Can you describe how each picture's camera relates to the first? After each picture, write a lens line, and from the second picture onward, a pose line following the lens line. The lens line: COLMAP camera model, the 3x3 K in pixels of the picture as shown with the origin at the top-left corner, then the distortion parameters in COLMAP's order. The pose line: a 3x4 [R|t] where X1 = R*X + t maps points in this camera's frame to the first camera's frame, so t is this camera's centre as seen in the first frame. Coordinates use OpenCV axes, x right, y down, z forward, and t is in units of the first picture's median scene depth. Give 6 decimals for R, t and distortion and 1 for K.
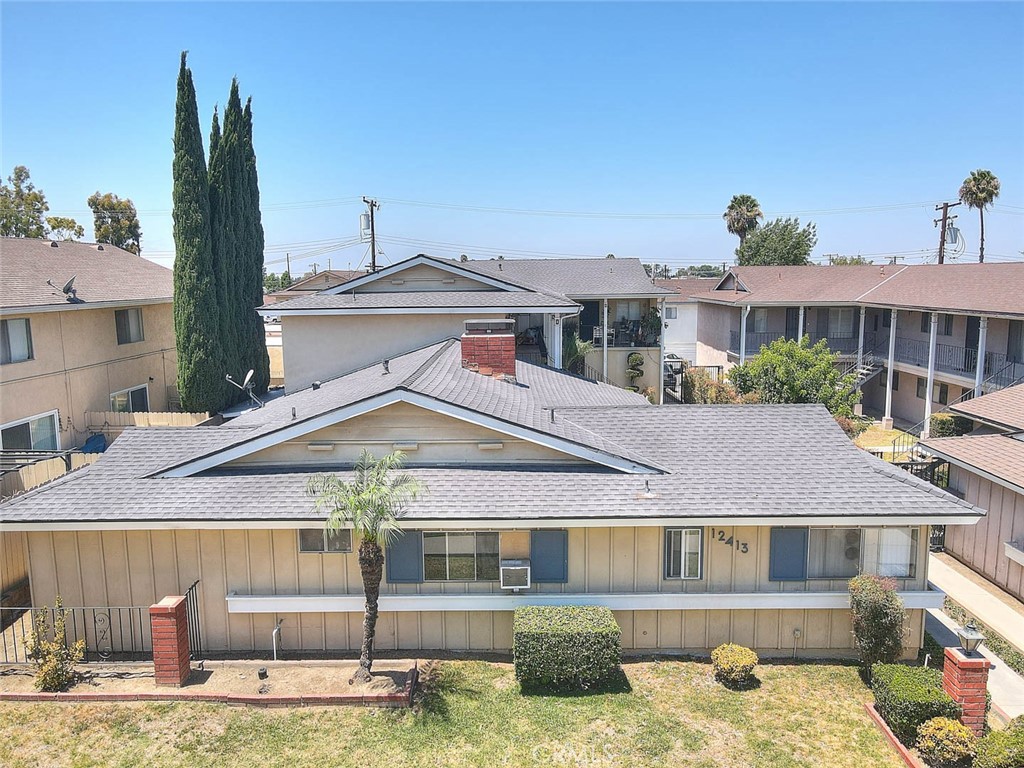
lens RADIAL K [[759.0, 0, 513.7], [0, 759.0, 383.1], [0, 0, 1]] dist [0.010508, 0.000326]
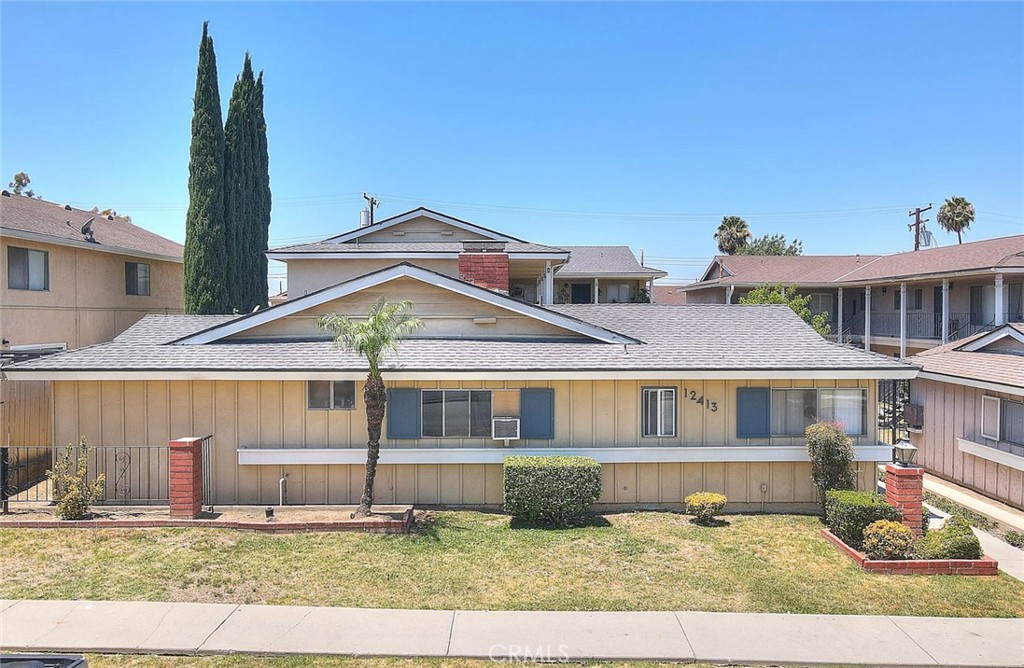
lens RADIAL K [[773.1, 0, 533.5], [0, 773.1, 331.9], [0, 0, 1]] dist [0.001258, 0.007152]
pose [[0.999483, 0.008674, 0.030944, 0.005863], [-0.005027, 0.993232, -0.116043, 0.235583], [-0.031741, 0.115827, 0.992762, -0.116134]]
